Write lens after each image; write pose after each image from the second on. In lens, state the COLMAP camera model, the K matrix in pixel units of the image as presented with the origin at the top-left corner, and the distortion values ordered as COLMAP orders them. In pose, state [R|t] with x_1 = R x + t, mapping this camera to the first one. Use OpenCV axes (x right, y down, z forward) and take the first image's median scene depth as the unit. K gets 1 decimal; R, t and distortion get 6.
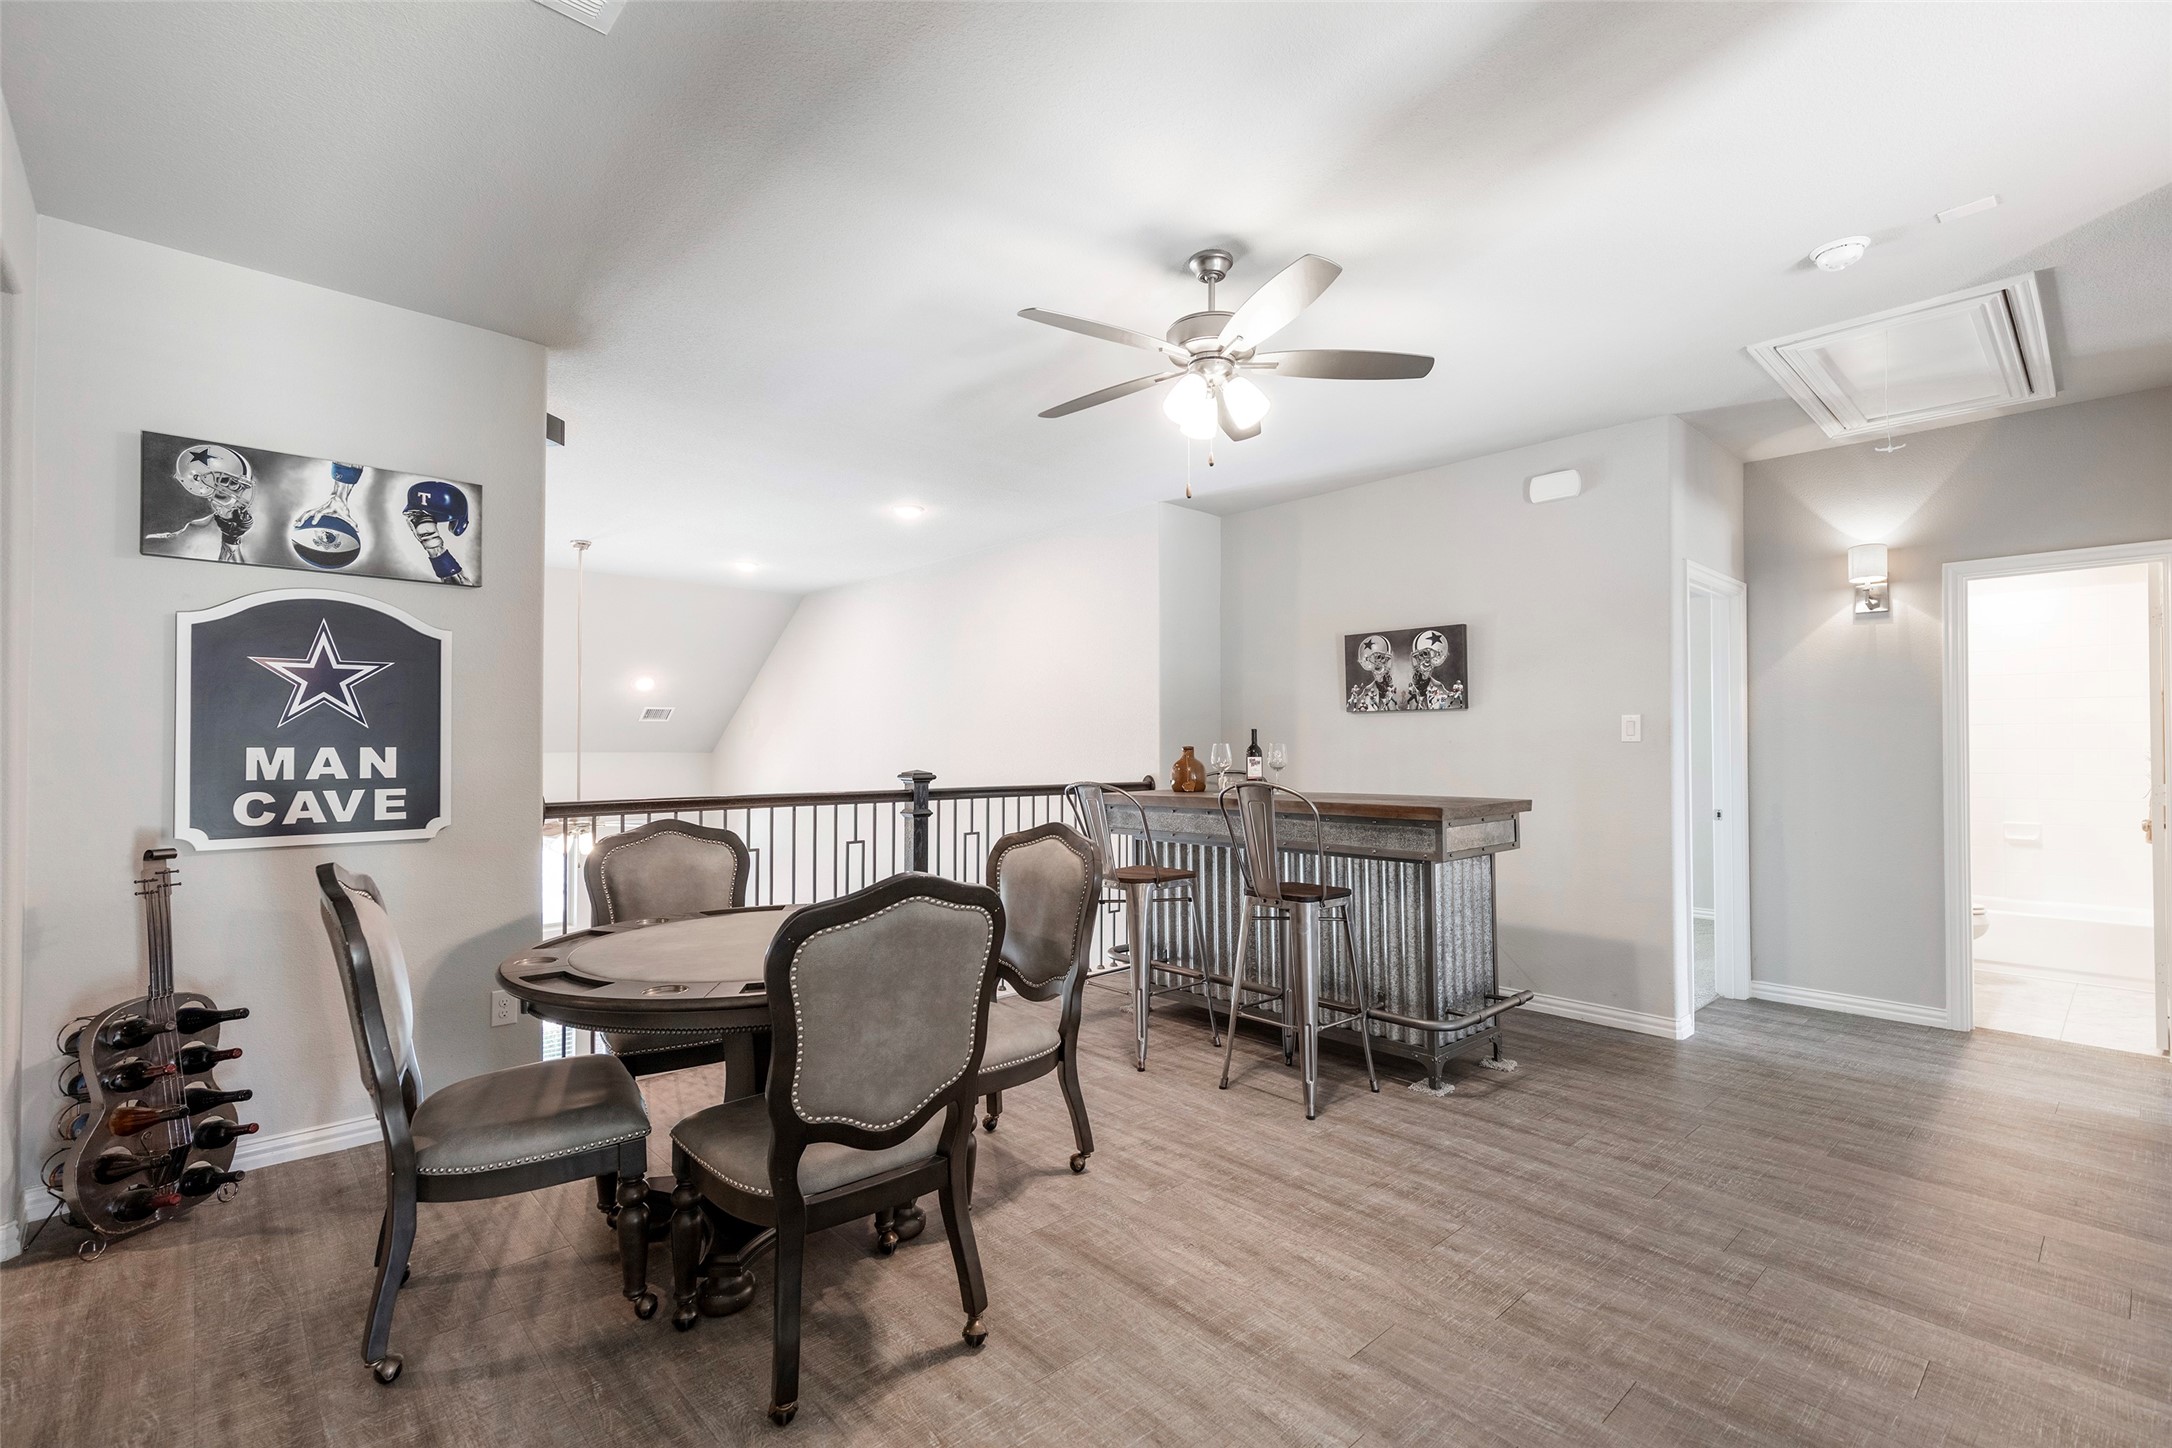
lens RADIAL K [[981.9, 0, 1074.9], [0, 981.9, 733.2], [0, 0, 1]] dist [0.012304, -0.000725]
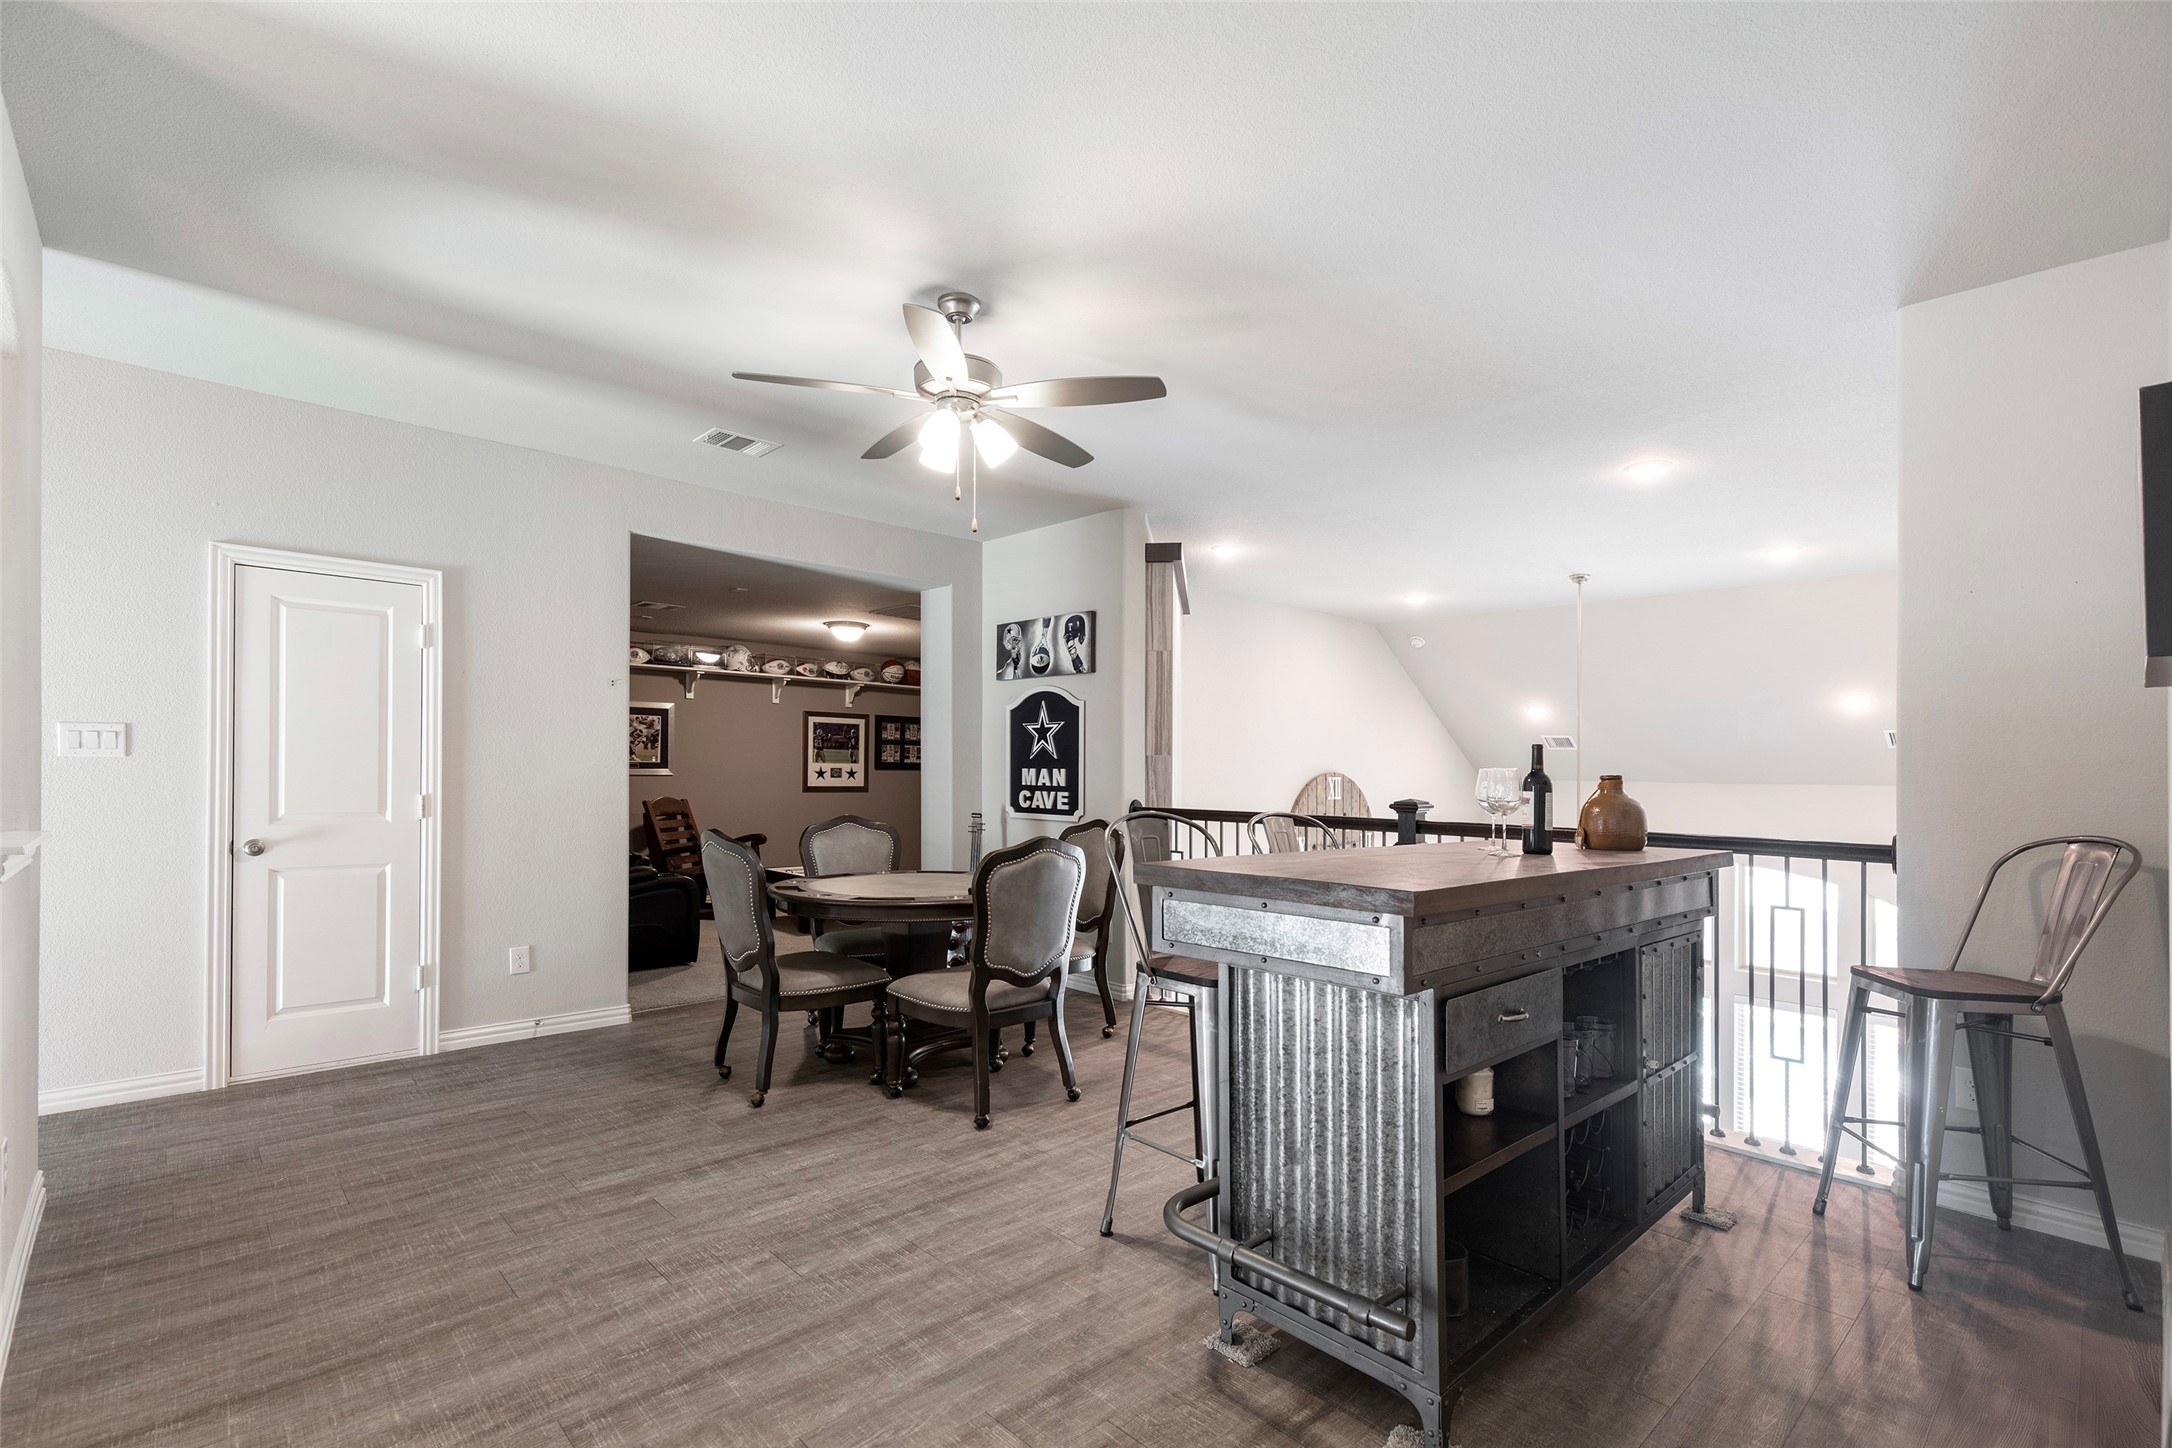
lens RADIAL K [[981.9, 0, 1114.1], [0, 981.9, 773.2], [0, 0, 1]] dist [0.012304, -0.000725]
pose [[0.032648, 0.004387, -0.999457, 1.143403], [0.001579, 0.999989, 0.004441, 0.014695], [0.999466, -0.001723, 0.032641, 1.082491]]
